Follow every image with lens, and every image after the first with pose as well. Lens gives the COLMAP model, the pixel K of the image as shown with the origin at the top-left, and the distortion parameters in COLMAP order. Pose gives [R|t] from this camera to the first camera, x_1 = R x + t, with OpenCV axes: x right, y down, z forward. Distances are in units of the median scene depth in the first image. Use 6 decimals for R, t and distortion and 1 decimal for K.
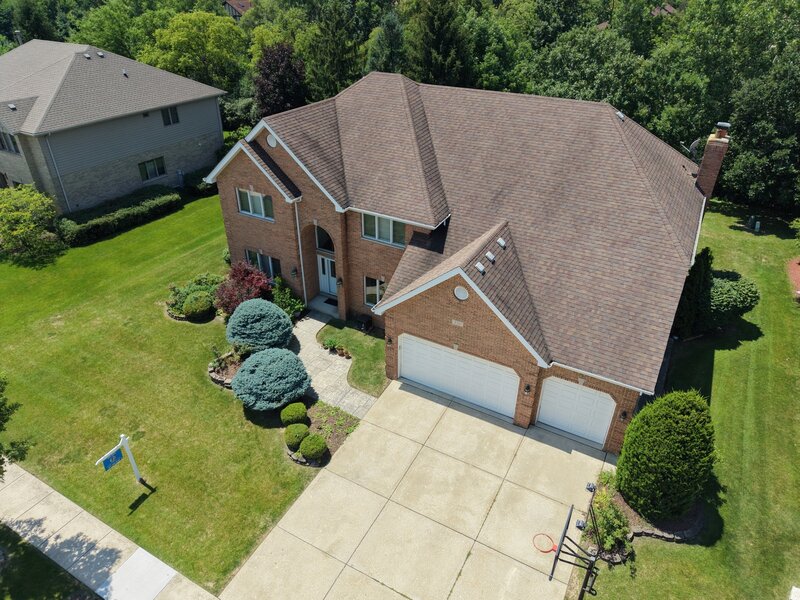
lens RADIAL K [[533.7, 0, 400.0], [0, 533.7, 300.0], [0, 0, 1]] dist [0.041735, -0.035495]
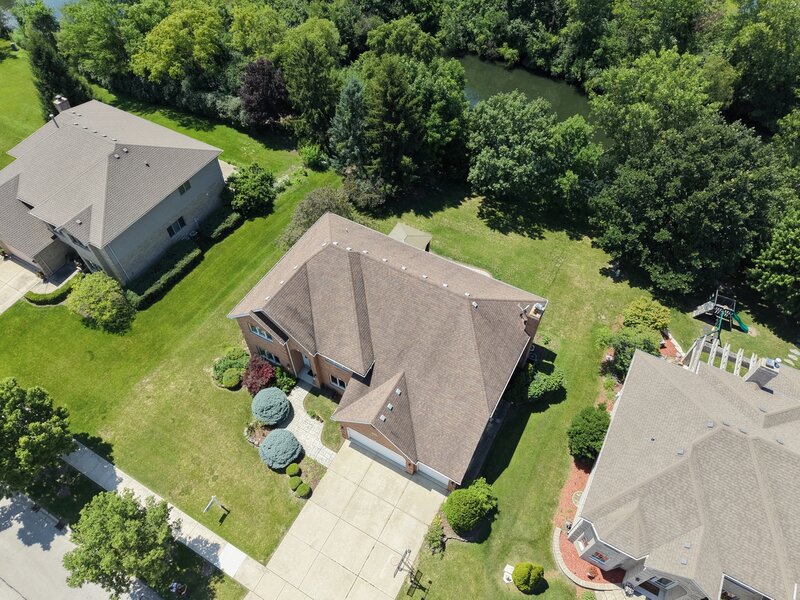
lens RADIAL K [[541.0, 0, 400.0], [0, 541.0, 300.0], [0, 0, 1]] dist [0.035507, -0.003984]
pose [[0.999935, -0.002737, -0.011031, 0.200454], [0.006408, 0.937360, 0.348303, -0.977150], [0.009387, -0.348351, 0.937317, -0.593732]]
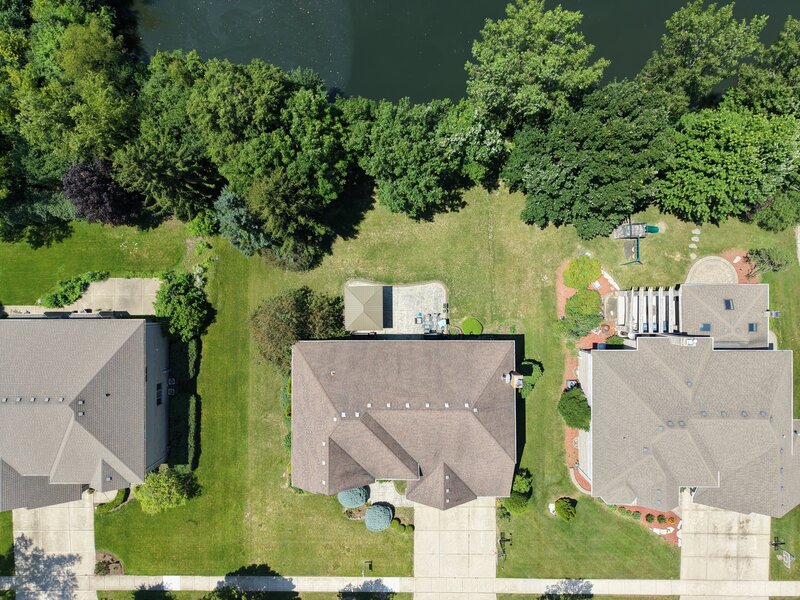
lens RADIAL K [[533.7, 0, 400.0], [0, 533.7, 300.0], [0, 0, 1]] dist [0.041735, -0.035495]
pose [[0.872583, -0.487398, -0.032282, 0.442396], [0.279287, 0.443599, 0.851598, -2.453471], [-0.400747, -0.752106, 0.523201, 0.375126]]
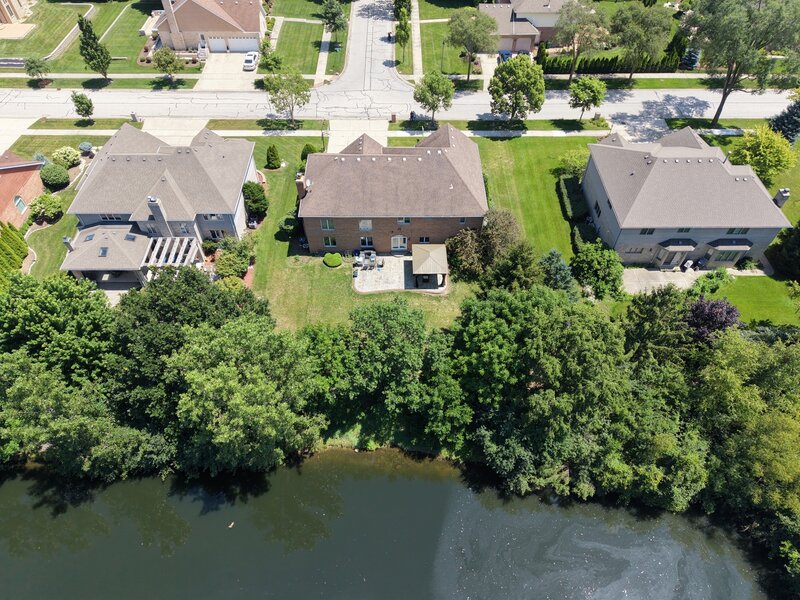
lens RADIAL K [[533.7, 0, 400.0], [0, 533.7, 300.0], [0, 0, 1]] dist [0.041735, -0.035495]
pose [[-0.871380, 0.365724, -0.327022, 1.295822], [-0.267936, 0.203633, 0.941671, -2.864285], [0.410984, 0.908174, -0.079451, 2.045988]]
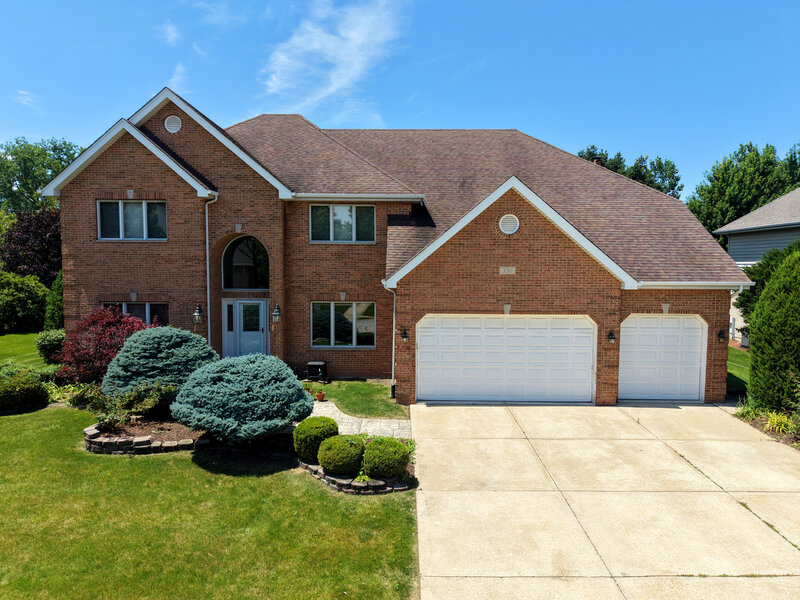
lens RADIAL K [[534.1, 0, 400.0], [0, 534.1, 300.0], [0, 0, 1]] dist [0.011368, 0.001164]
pose [[0.875008, -0.037538, 0.482650, -0.351893], [0.257287, 0.880588, -0.397954, 0.307324], [-0.410078, 0.472393, 0.780180, 0.439907]]
